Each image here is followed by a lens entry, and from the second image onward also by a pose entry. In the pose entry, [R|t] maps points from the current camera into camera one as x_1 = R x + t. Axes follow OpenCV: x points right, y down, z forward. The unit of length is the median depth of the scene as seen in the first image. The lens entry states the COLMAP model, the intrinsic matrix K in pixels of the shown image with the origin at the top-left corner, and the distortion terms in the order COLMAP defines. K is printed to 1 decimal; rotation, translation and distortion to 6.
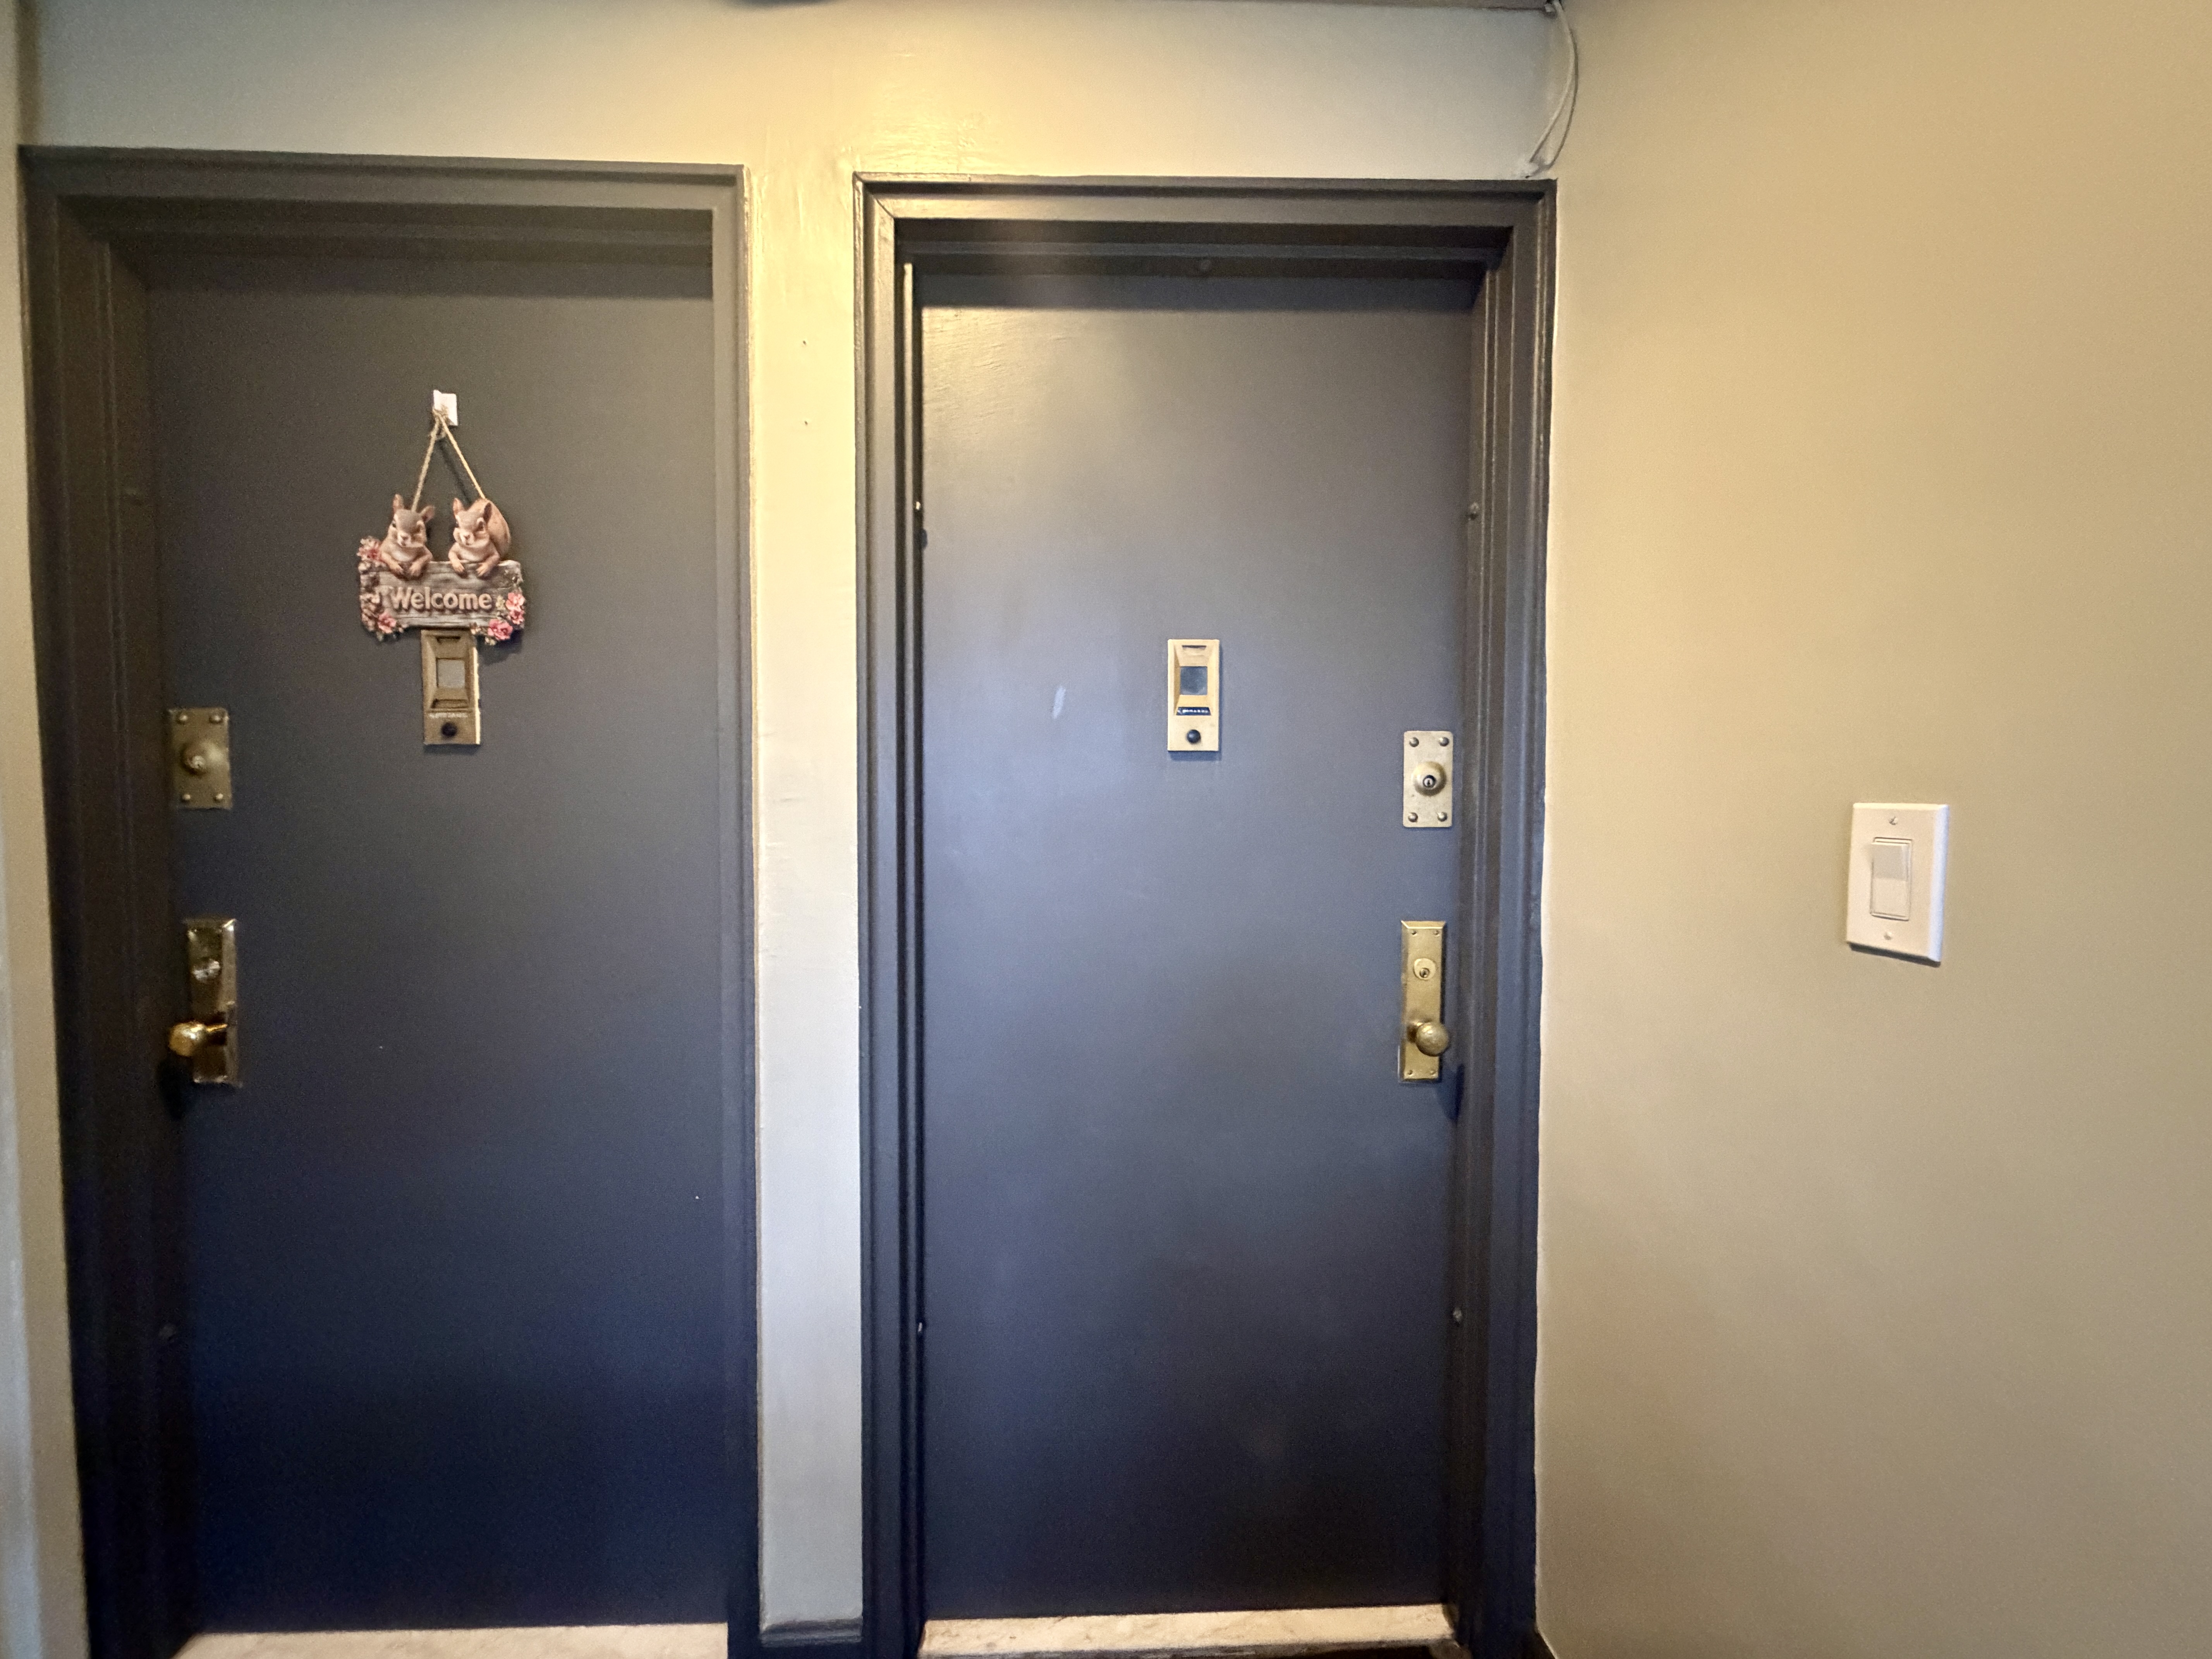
lens RADIAL K [[883.5, 0, 1101.4], [0, 883.5, 836.9], [0, 0, 1]] dist [-0.000605, 0.000380]
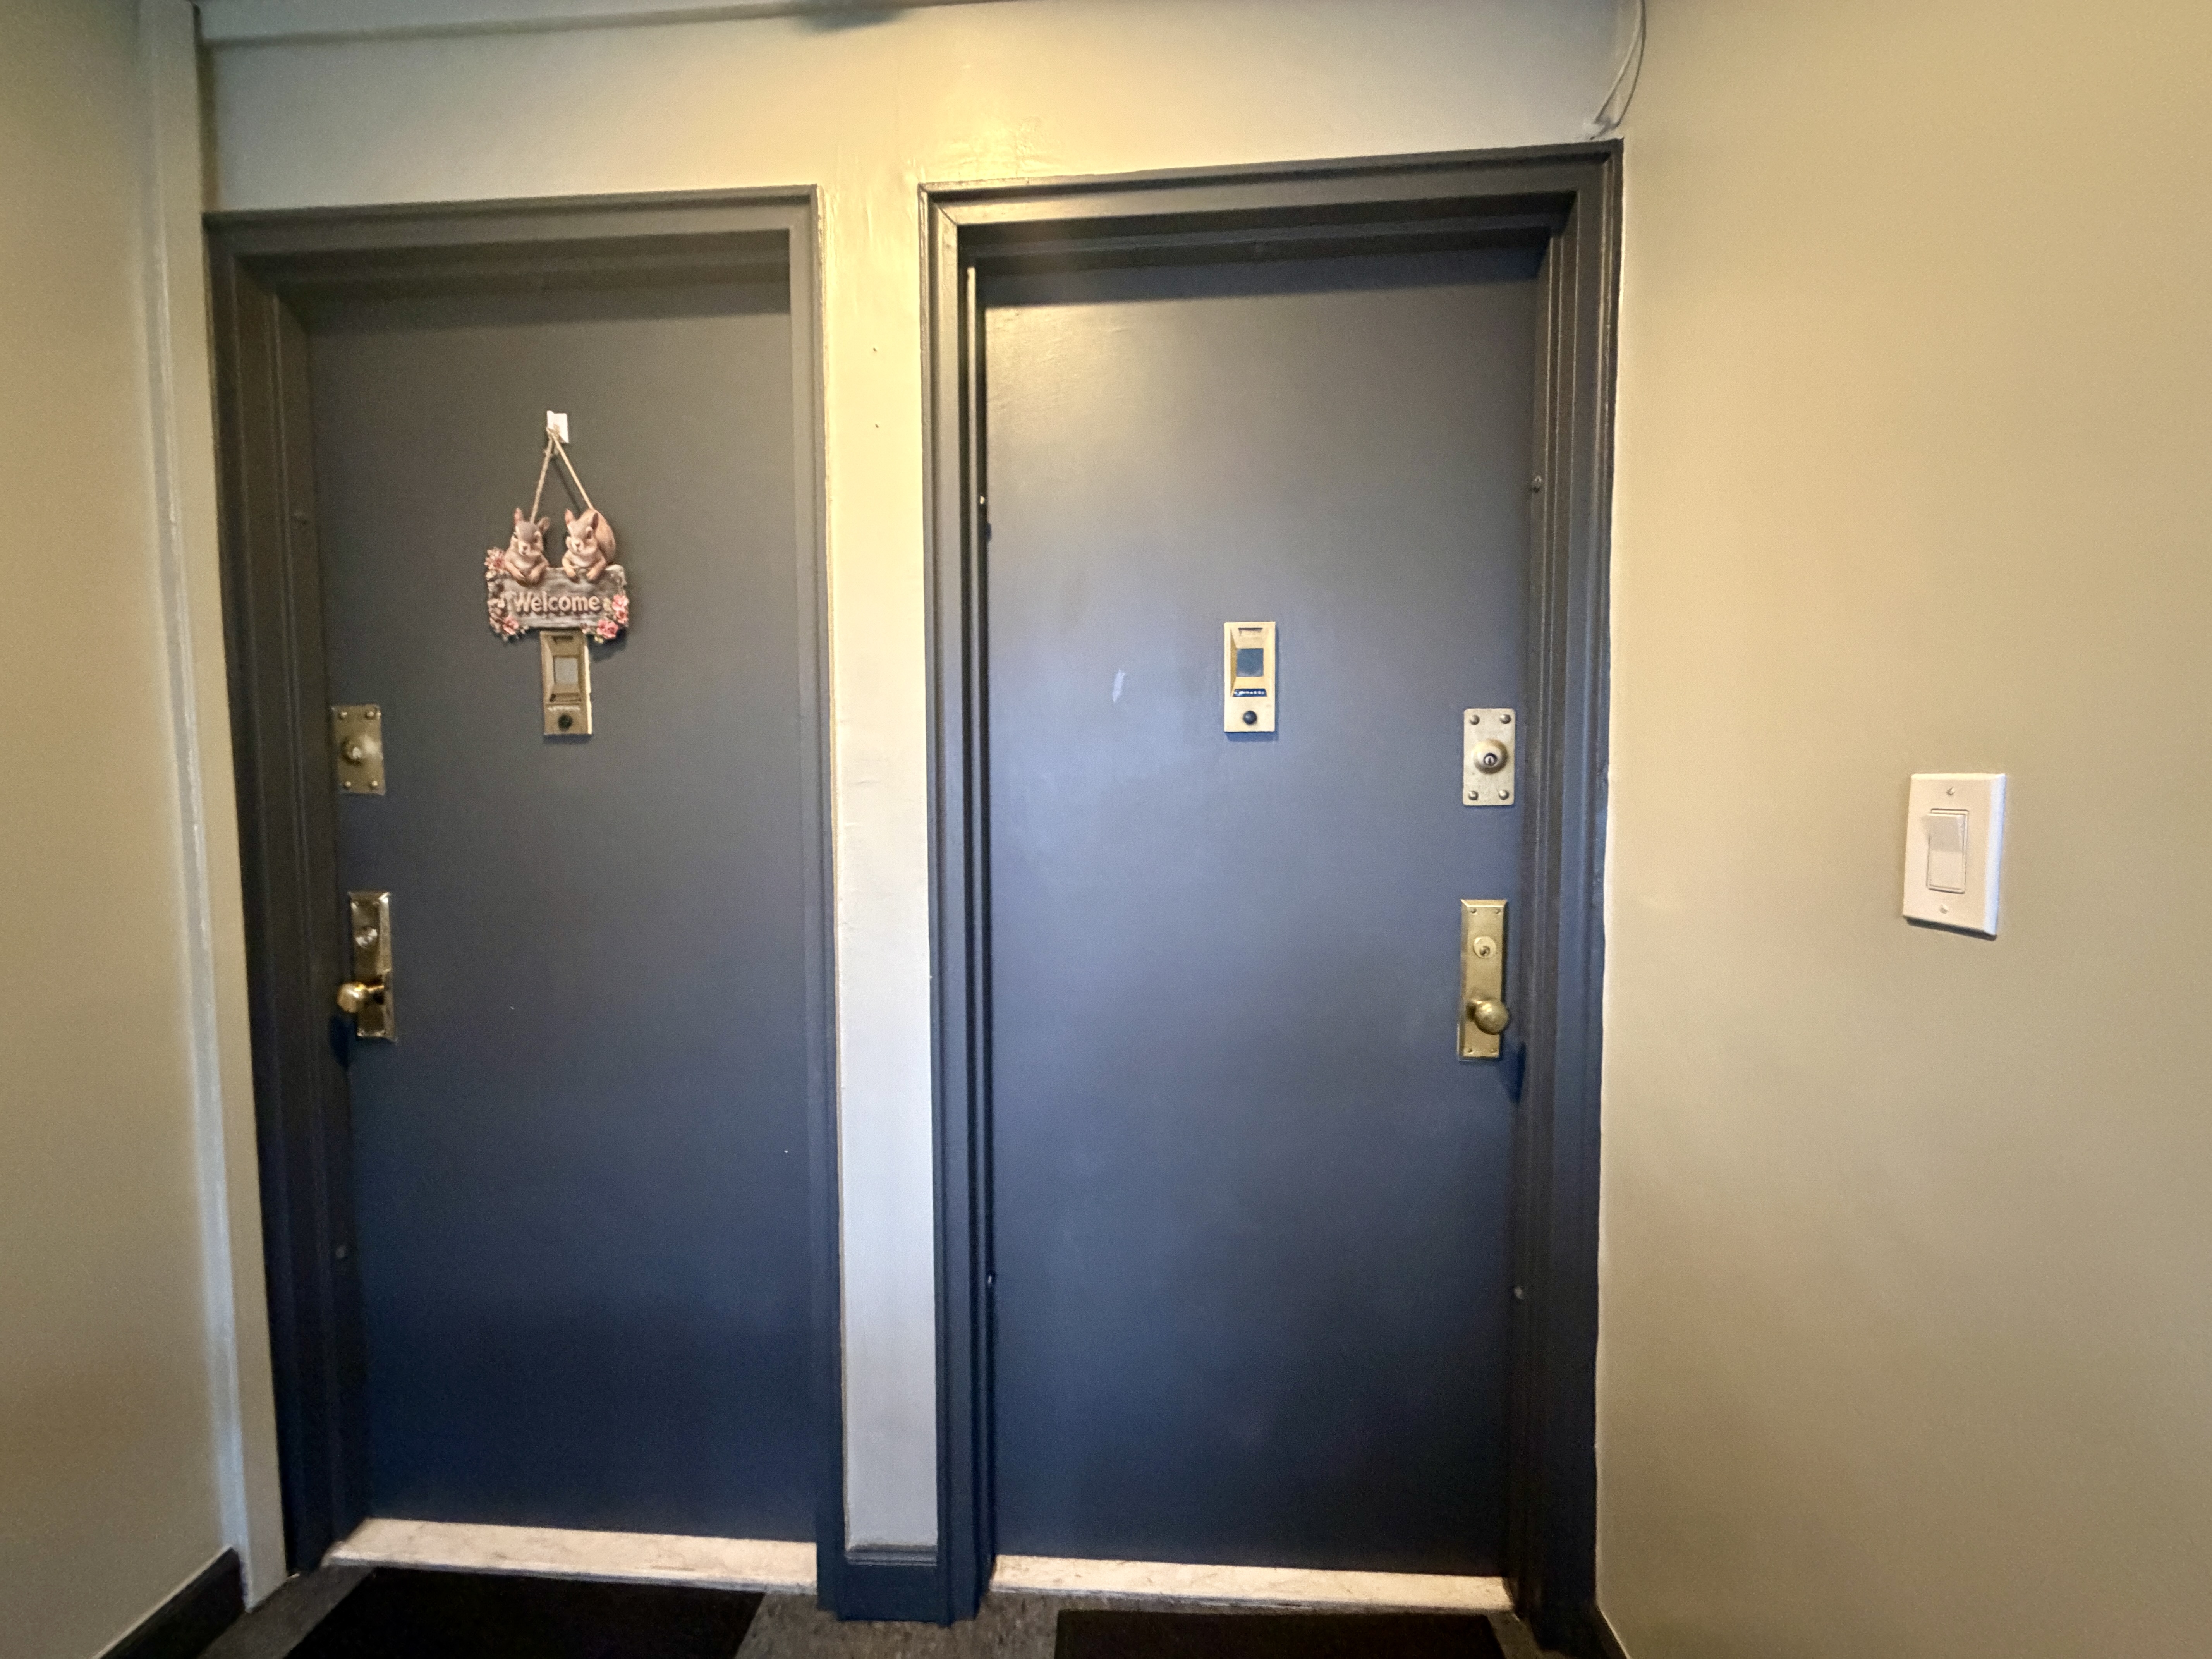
lens RADIAL K [[883.5, 0, 1104.4], [0, 883.5, 837.4], [0, 0, 1]] dist [-0.000605, 0.000380]
pose [[0.995543, -0.002109, -0.094286, 0.034127], [0.003679, 0.999857, 0.016483, 0.007582], [0.094238, -0.016756, 0.995409, -0.034574]]
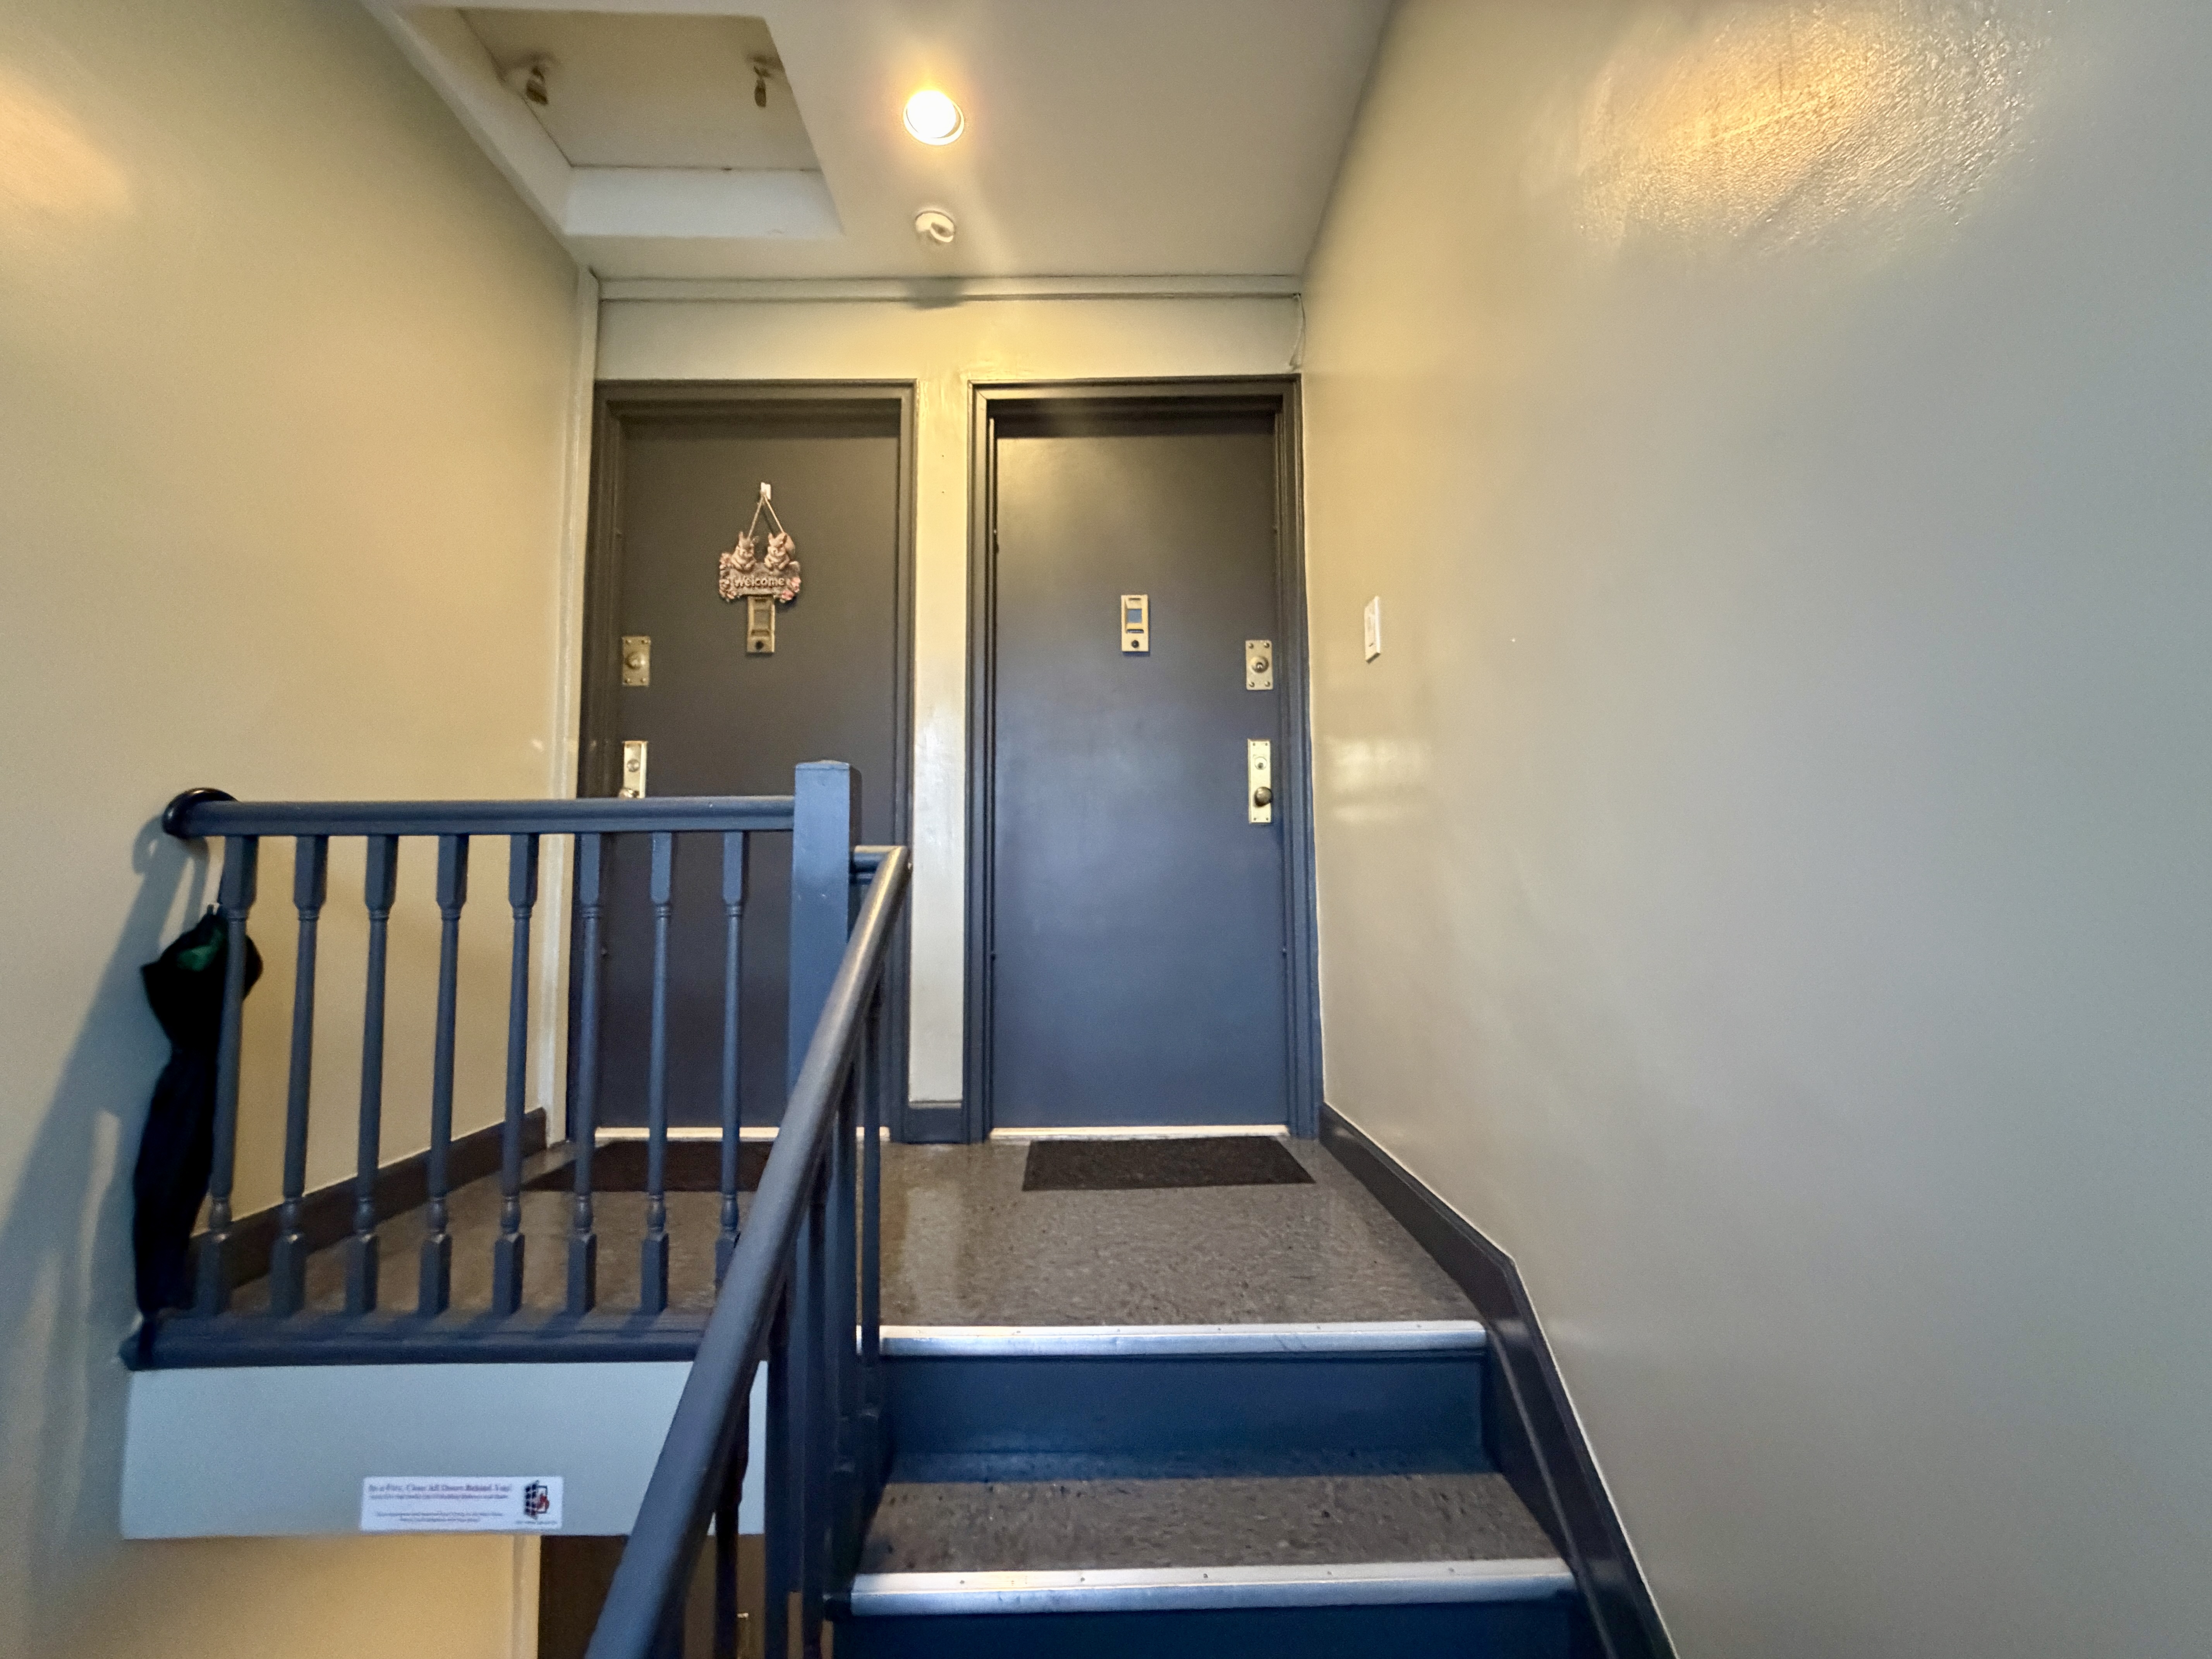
lens RADIAL K [[883.5, 0, 1107.4], [0, 883.5, 840.2], [0, 0, 1]] dist [-0.000605, 0.000380]
pose [[0.999466, -0.012509, -0.030190, 0.100413], [0.008968, 0.993361, -0.114688, 0.557531], [0.031424, 0.114356, 0.992943, -0.911359]]
